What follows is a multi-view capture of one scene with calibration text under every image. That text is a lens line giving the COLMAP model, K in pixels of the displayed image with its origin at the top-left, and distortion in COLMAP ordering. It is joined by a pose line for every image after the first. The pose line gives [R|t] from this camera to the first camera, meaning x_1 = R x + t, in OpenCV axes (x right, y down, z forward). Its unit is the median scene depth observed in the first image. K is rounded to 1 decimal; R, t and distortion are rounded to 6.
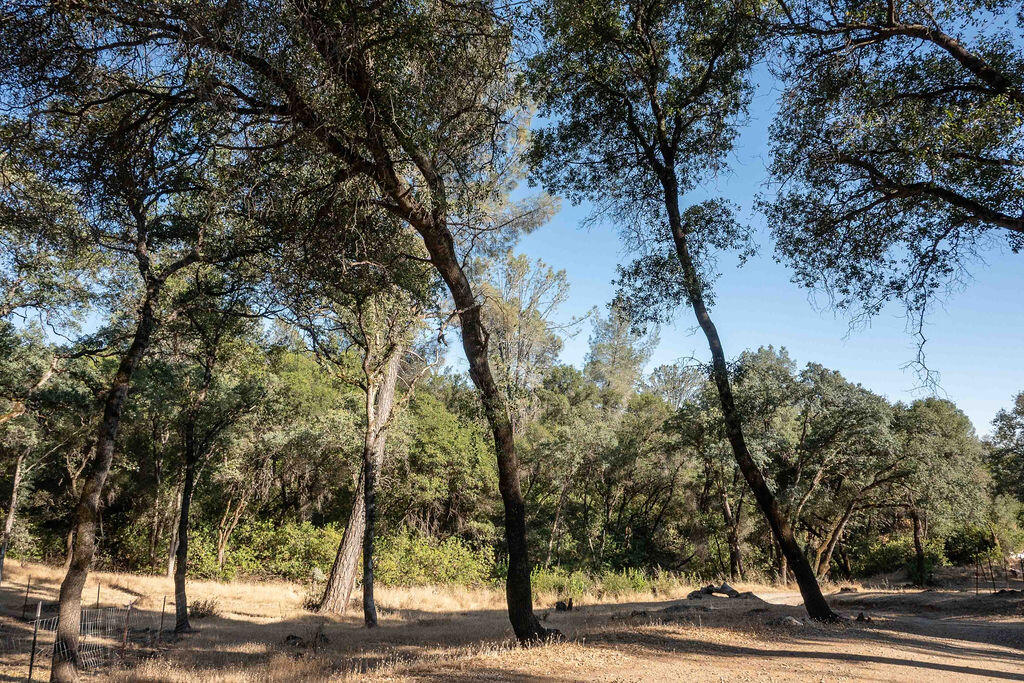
lens RADIAL K [[702.5, 0, 513.3], [0, 702.5, 336.7], [0, 0, 1]] dist [-0.000561, -0.002432]
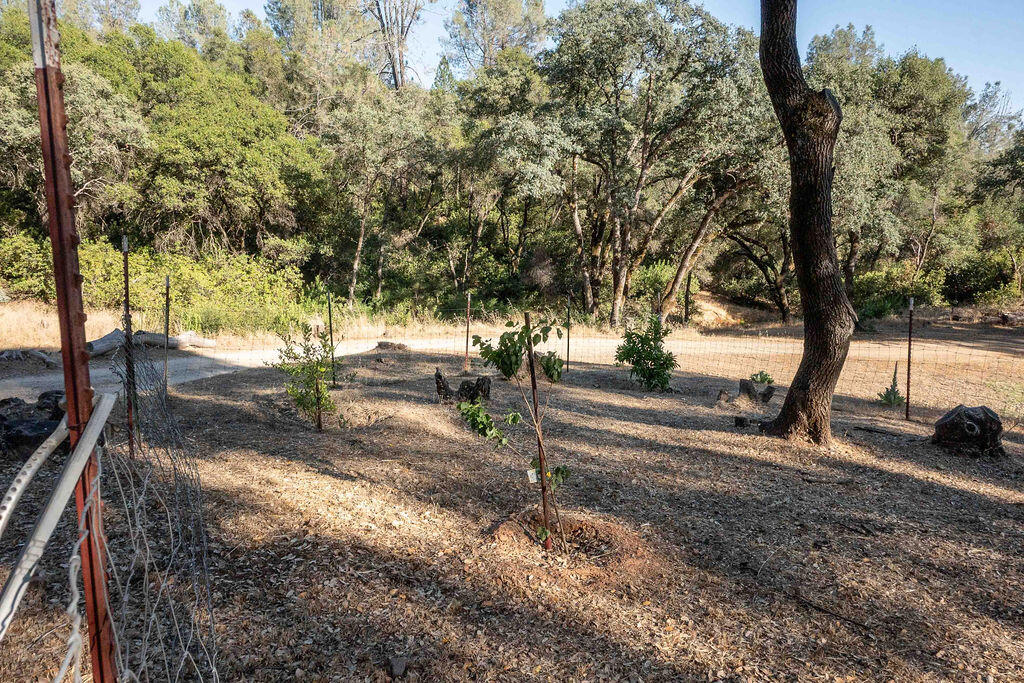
lens RADIAL K [[702.5, 0, 513.3], [0, 702.5, 336.7], [0, 0, 1]] dist [-0.000561, -0.002432]
pose [[0.982867, 0.035864, -0.180795, 0.396503], [0.033827, 0.929130, 0.368204, 0.086723], [0.181187, -0.368011, 0.911997, 0.291685]]
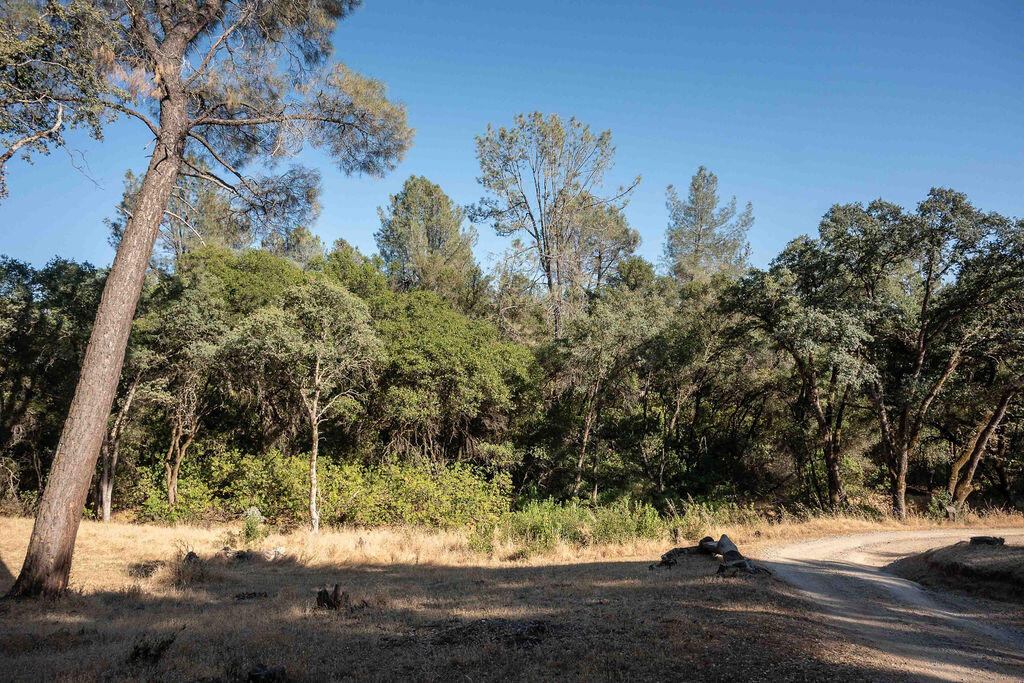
lens RADIAL K [[702.5, 0, 513.3], [0, 702.5, 336.7], [0, 0, 1]] dist [-0.000561, -0.002432]
pose [[0.982056, -0.063581, -0.177550, 0.135177], [0.081519, 0.992073, 0.095633, 0.075281], [0.170062, -0.108391, 0.979454, 0.257254]]
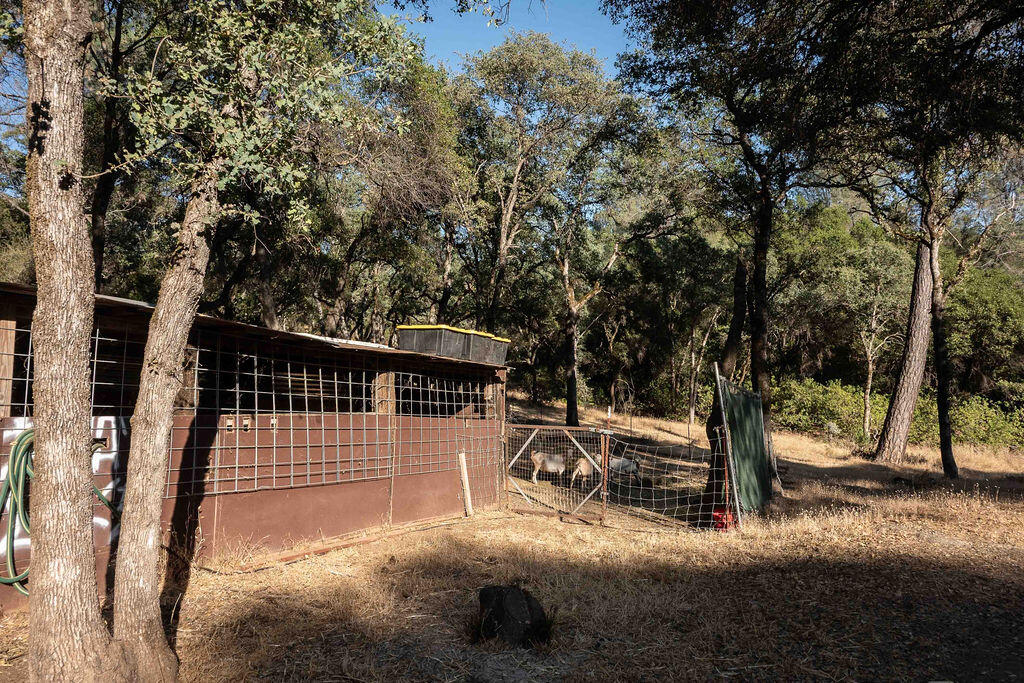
lens RADIAL K [[702.5, 0, 513.3], [0, 702.5, 336.7], [0, 0, 1]] dist [-0.000561, -0.002432]
pose [[0.817658, -0.023413, -0.575228, -0.055700], [0.135356, 0.978982, 0.152555, -0.011095], [0.559566, -0.202598, 0.803641, -0.052646]]
